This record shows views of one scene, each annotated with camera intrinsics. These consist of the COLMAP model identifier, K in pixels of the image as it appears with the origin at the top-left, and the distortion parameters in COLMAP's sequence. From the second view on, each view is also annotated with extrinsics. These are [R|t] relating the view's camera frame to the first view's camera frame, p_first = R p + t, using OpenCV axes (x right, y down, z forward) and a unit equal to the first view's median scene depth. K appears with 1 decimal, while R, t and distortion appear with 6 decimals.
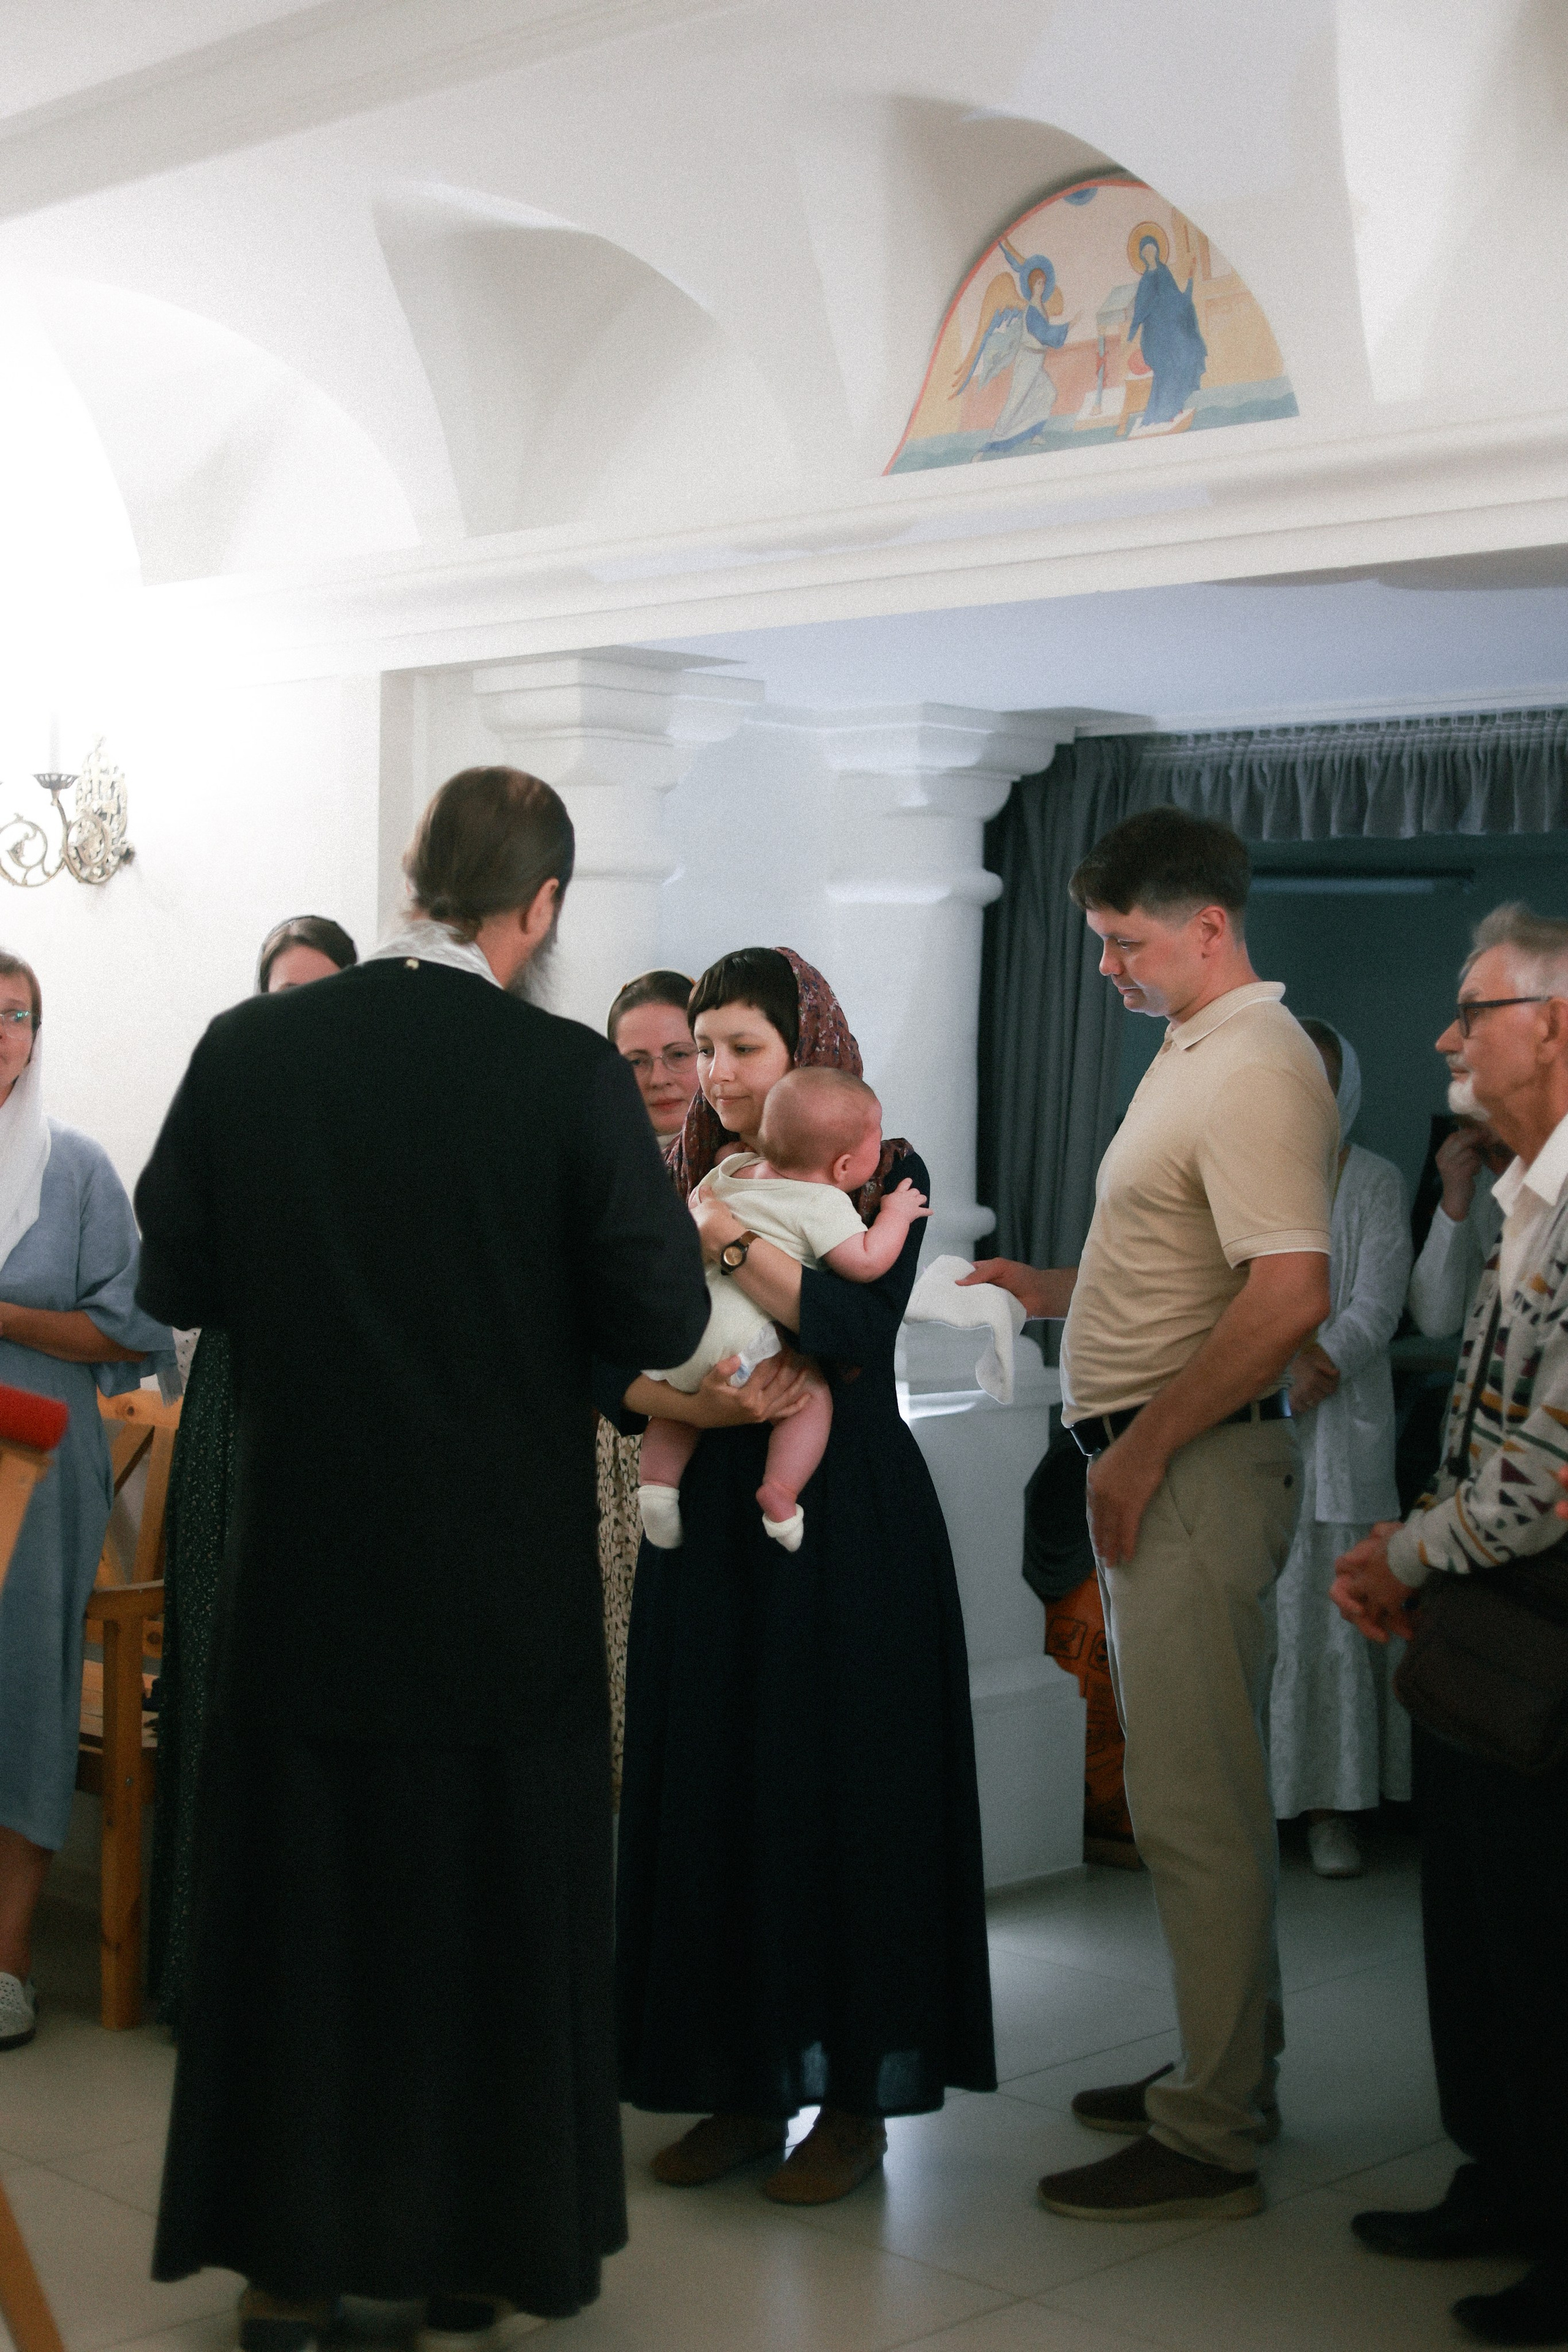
lens RADIAL K [[3629.1, 0, 784.0], [0, 3629.1, 1176.0], [0, 0, 1]] dist [-0.082232, -0.031372]
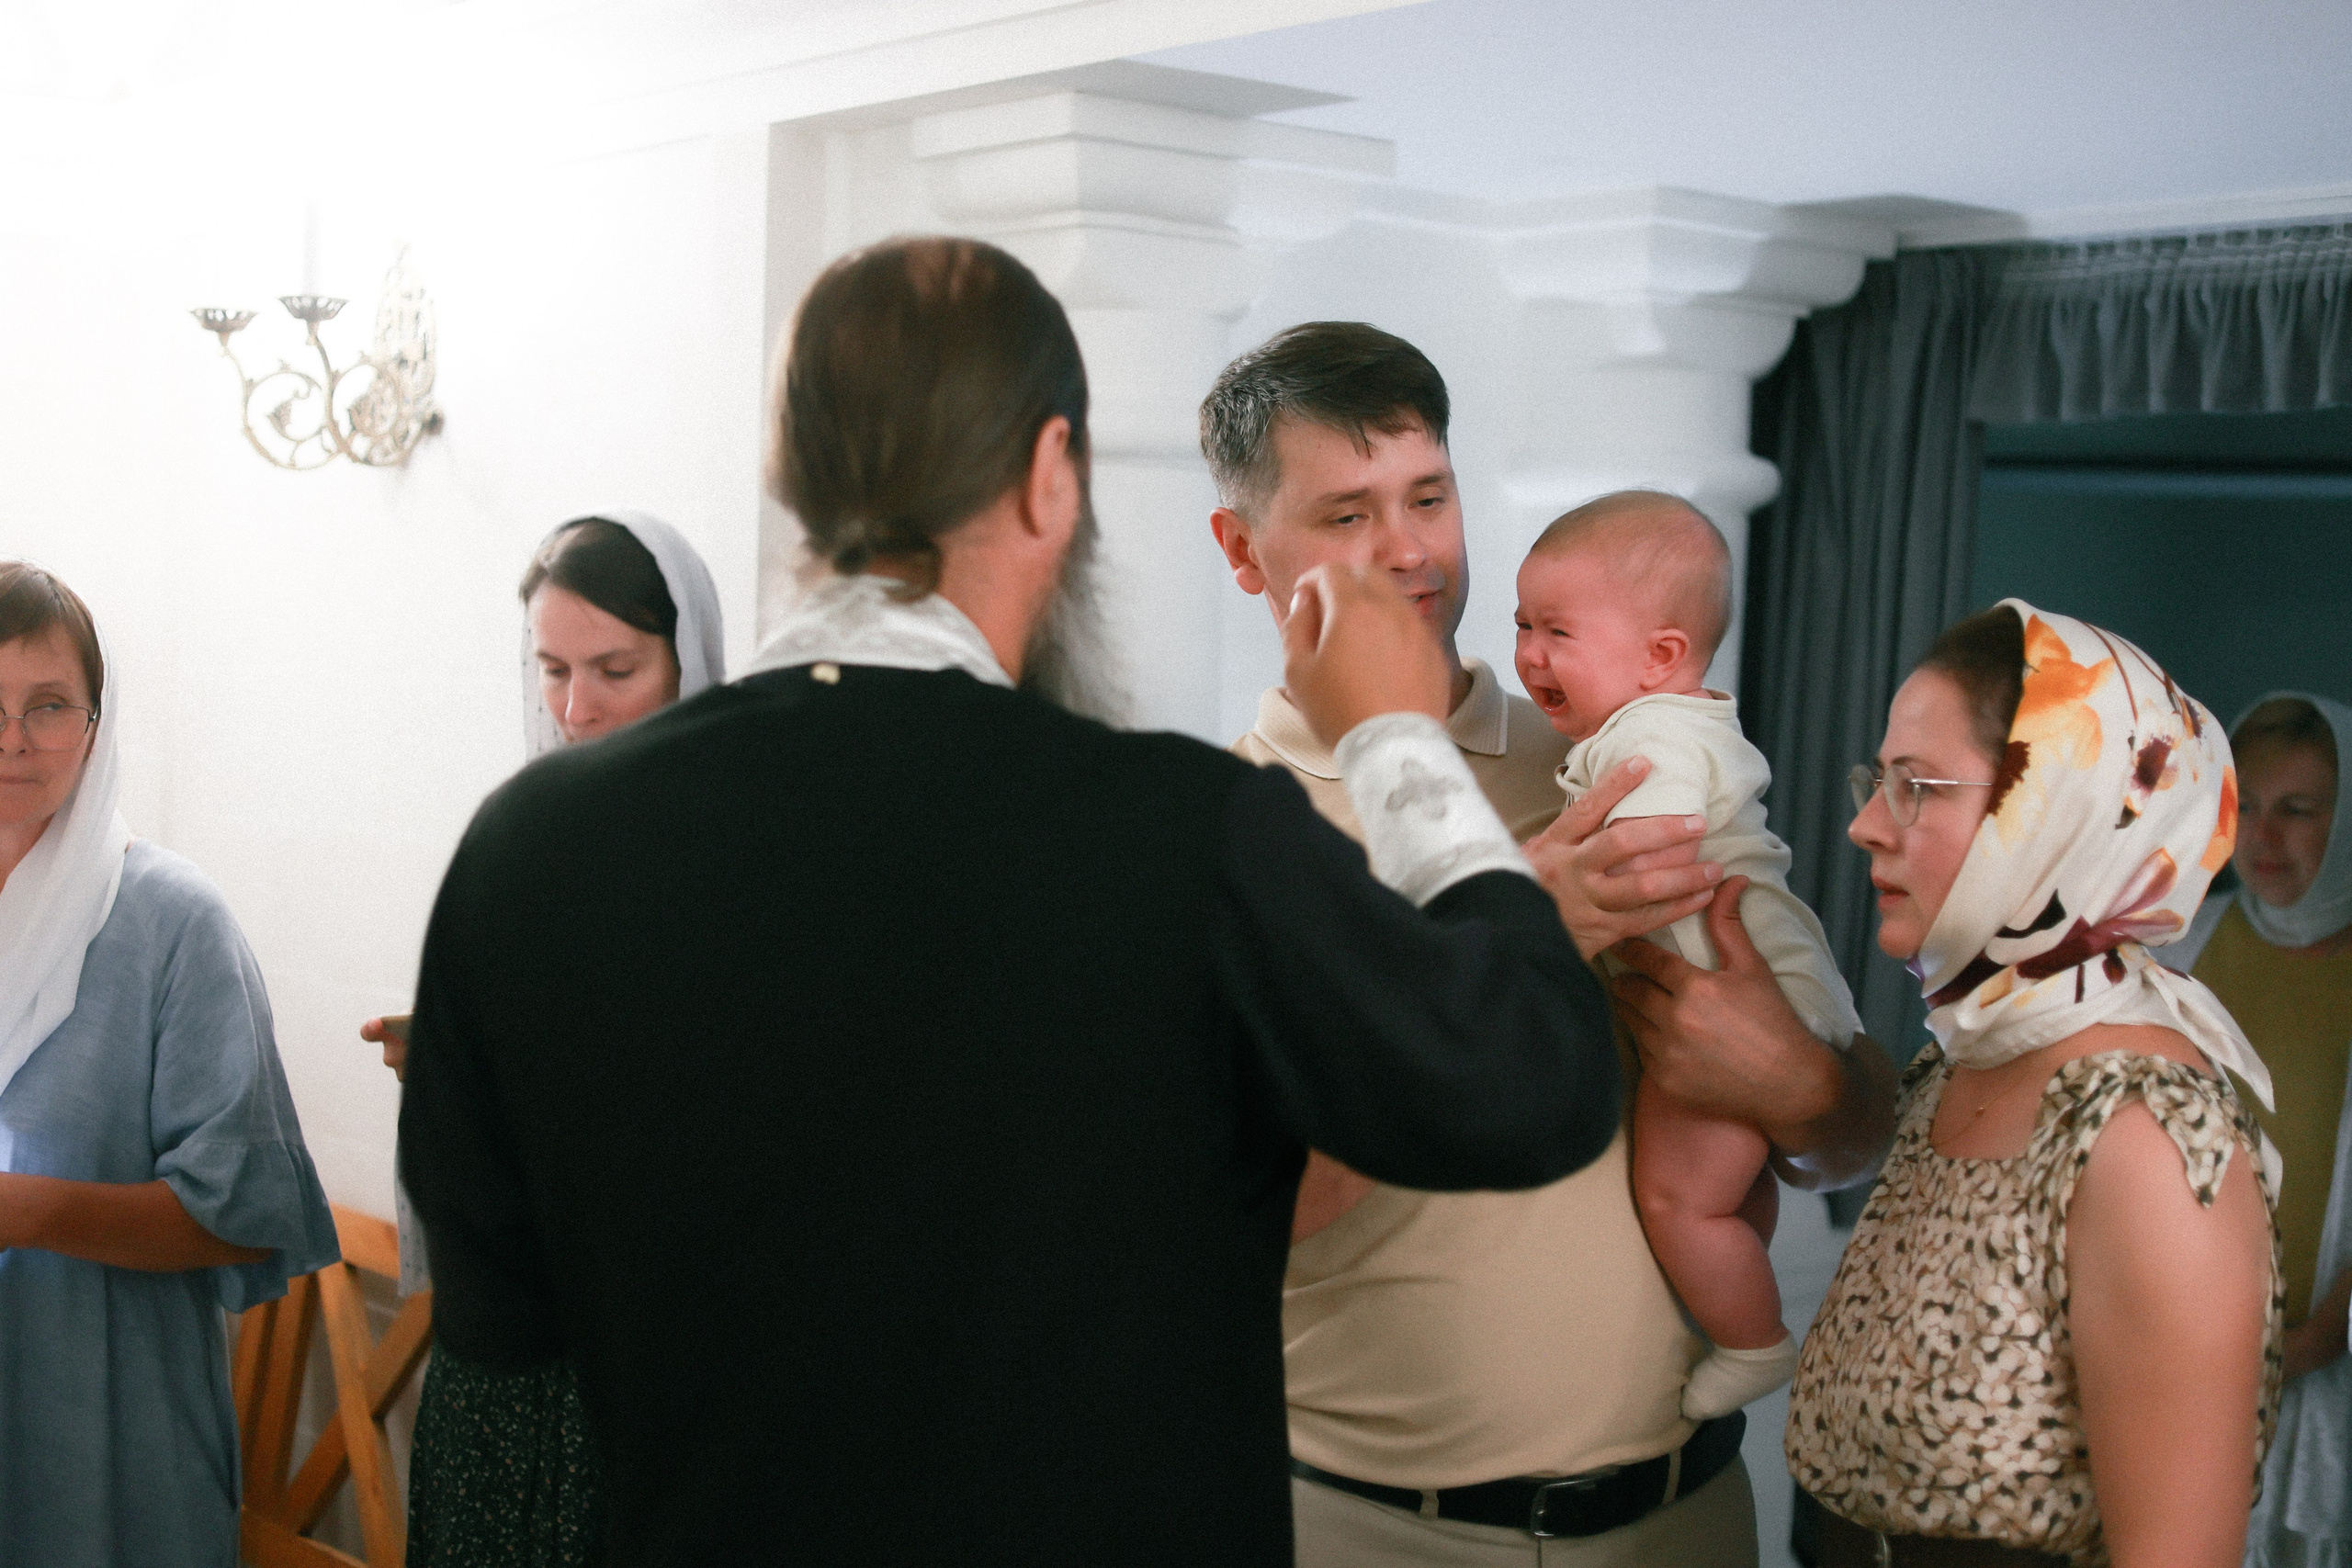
lens RADIAL K [[3628.7, 0, 1176.0], [0, 3628.7, 784.0], [0, 0, 1]] dist [-0.082232, -0.031372]
pose [[0.995130, 0.015782, -0.097305, 0.017783], [-0.015383, 0.999870, 0.004850, -0.028615], [0.097369, -0.003330, 0.995243, 0.363108]]
